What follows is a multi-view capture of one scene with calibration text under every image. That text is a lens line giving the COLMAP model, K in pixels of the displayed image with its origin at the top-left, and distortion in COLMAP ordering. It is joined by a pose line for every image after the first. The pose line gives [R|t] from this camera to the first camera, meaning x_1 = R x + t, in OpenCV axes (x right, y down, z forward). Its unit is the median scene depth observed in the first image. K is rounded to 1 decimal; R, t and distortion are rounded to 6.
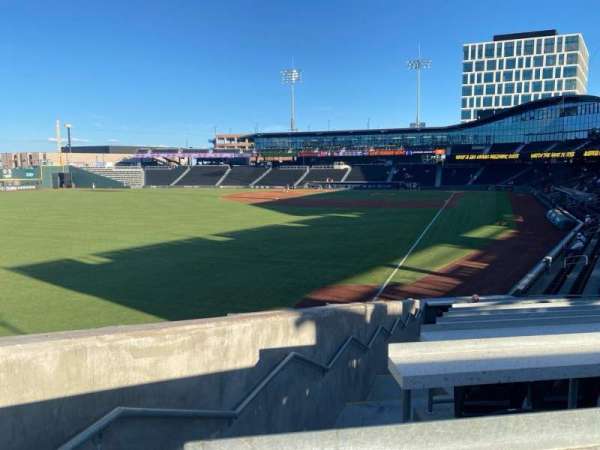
lens RADIAL K [[461.6, 0, 303.0], [0, 461.6, 224.8], [0, 0, 1]] dist [0.050284, -0.057275]
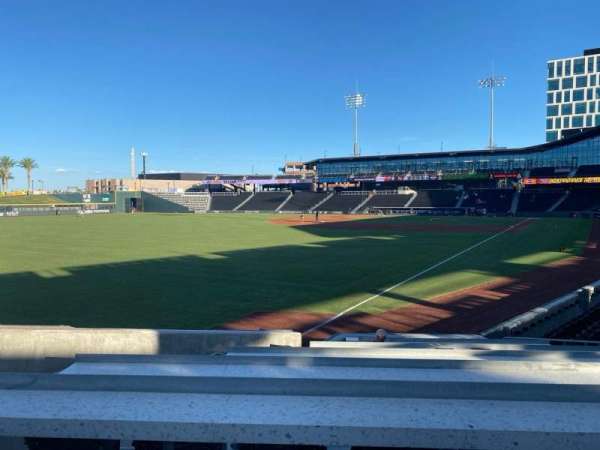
lens RADIAL K [[461.6, 0, 298.5], [0, 461.6, 222.2], [0, 0, 1]] dist [0.050284, -0.057275]
pose [[0.983457, 0.011892, -0.180751, 0.037224], [-0.024452, 0.997425, -0.067418, 0.005077], [0.179484, 0.070723, 0.981215, 0.036295]]
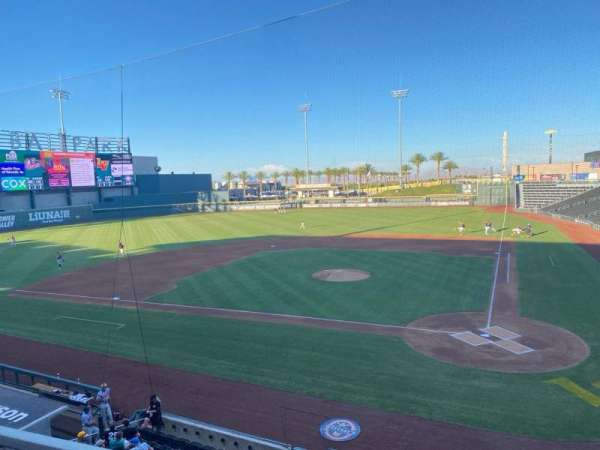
lens RADIAL K [[461.6, 0, 298.3], [0, 461.6, 224.4], [0, 0, 1]] dist [0.050284, -0.057275]
pose [[-0.073183, 0.108151, -0.991437, 0.416082], [-0.080268, 0.990239, 0.113945, -0.109045], [0.994083, 0.087919, -0.063787, 0.634149]]
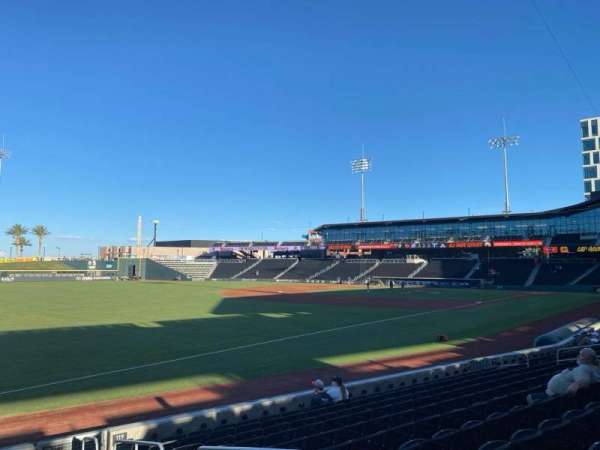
lens RADIAL K [[461.6, 0, 291.9], [0, 461.6, 222.8], [0, 0, 1]] dist [0.050284, -0.057275]
pose [[0.949661, -0.018179, -0.312750, 0.133291], [-0.049587, 0.977007, -0.207359, -0.004253], [0.309329, 0.212429, 0.926925, 0.113395]]
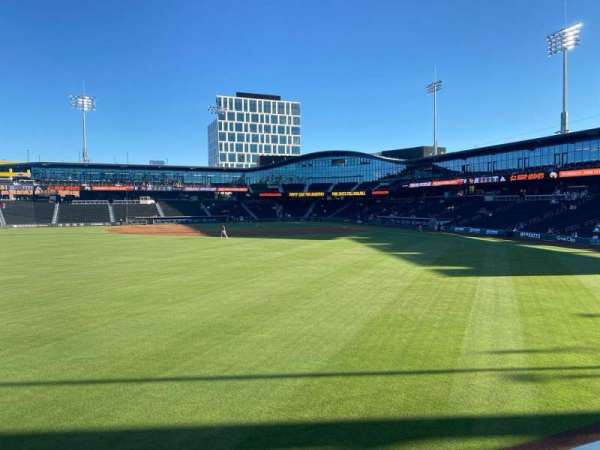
lens RADIAL K [[461.6, 0, 297.5], [0, 461.6, 227.0], [0, 0, 1]] dist [0.050284, -0.057275]
pose [[0.752159, -0.031133, 0.658245, -0.316880], [0.082234, 0.995510, -0.046882, -0.001882], [-0.653830, 0.089393, 0.751342, 0.069159]]
